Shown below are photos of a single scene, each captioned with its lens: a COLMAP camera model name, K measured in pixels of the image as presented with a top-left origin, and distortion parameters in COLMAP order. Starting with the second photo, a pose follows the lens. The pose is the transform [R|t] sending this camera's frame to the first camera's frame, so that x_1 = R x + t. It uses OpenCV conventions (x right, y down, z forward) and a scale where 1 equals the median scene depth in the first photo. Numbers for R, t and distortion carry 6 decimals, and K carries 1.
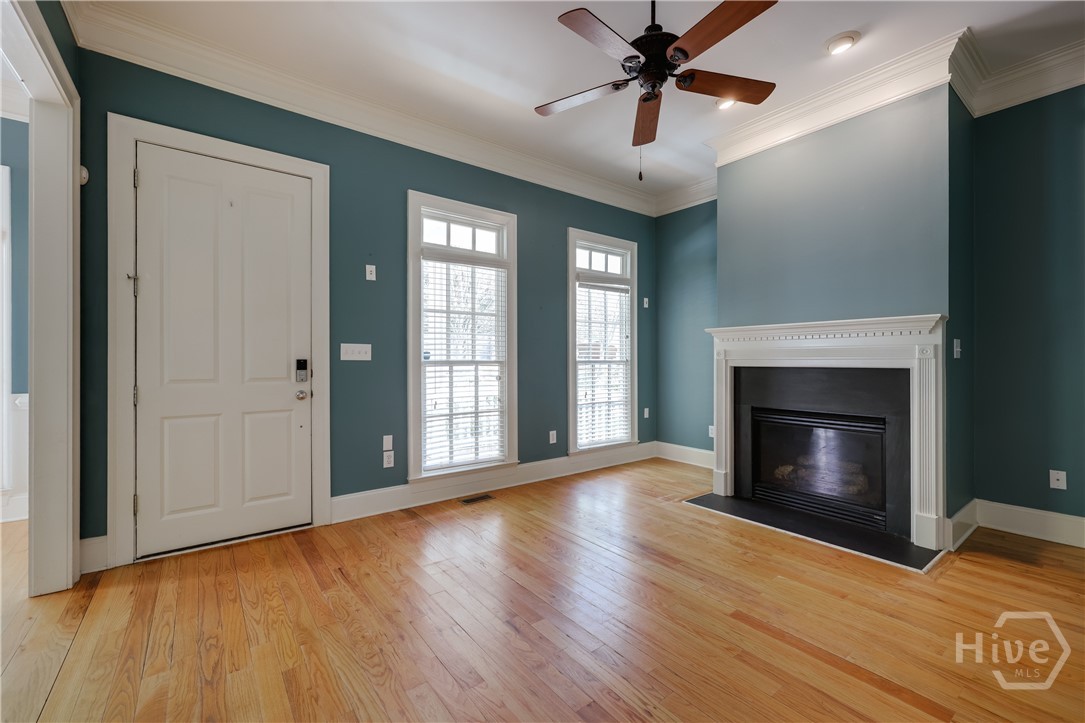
lens RADIAL K [[461.2, 0, 542.6], [0, 461.2, 357.7], [0, 0, 1]] dist [0.000534, 0.000036]
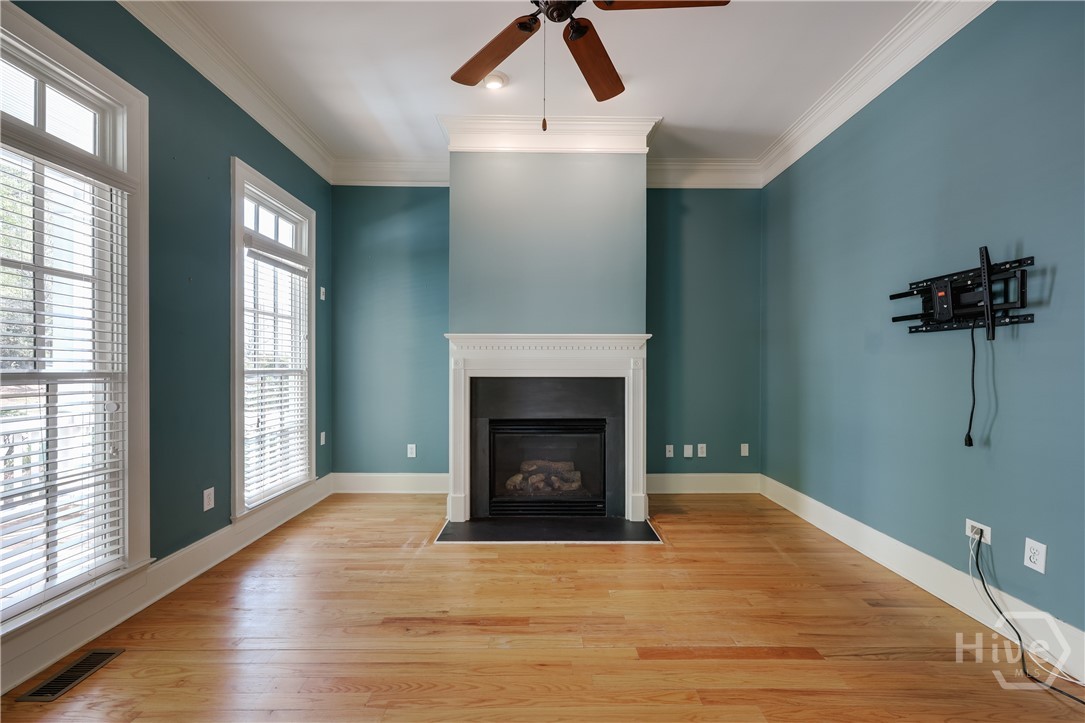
lens RADIAL K [[461.2, 0, 548.2], [0, 461.2, 366.8], [0, 0, 1]] dist [0.000534, 0.000036]
pose [[0.587097, 0.002404, 0.809513, -0.234230], [-0.008484, 0.999959, 0.003183, -0.005108], [-0.809472, -0.008737, 0.587093, 0.341753]]
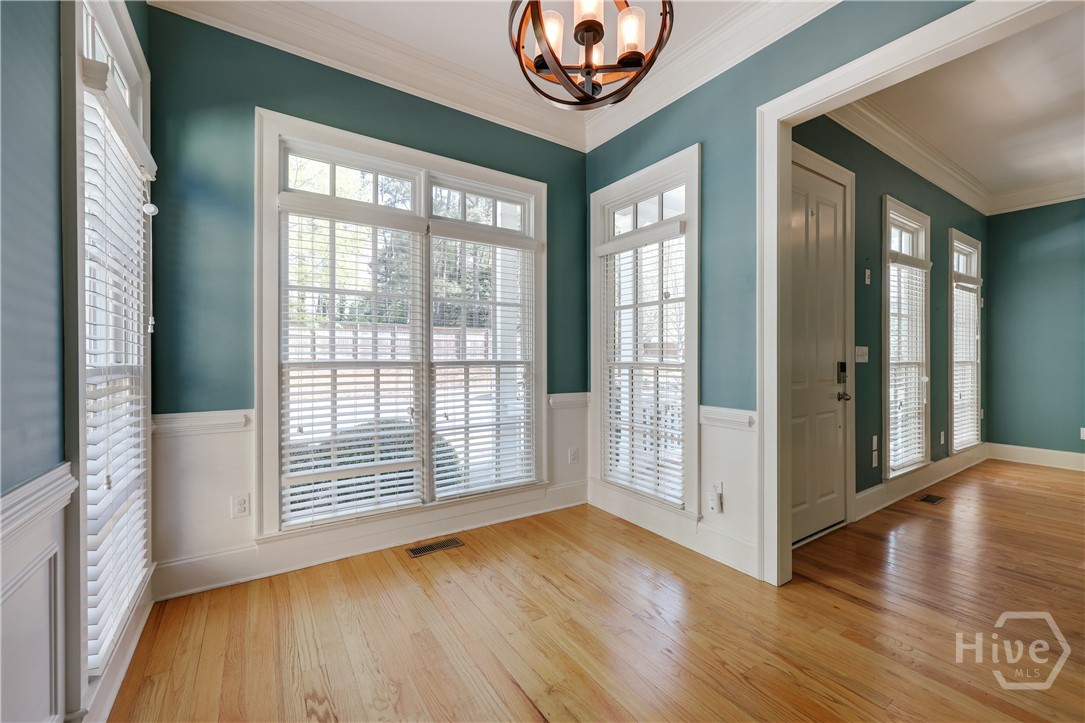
lens RADIAL K [[461.2, 0, 525.6], [0, 461.2, 357.1], [0, 0, 1]] dist [0.000534, 0.000036]
pose [[0.998941, 0.001015, -0.045989, -0.968925], [-0.000583, 0.999956, 0.009403, -0.014670], [0.045996, -0.009366, 0.998898, -0.051755]]
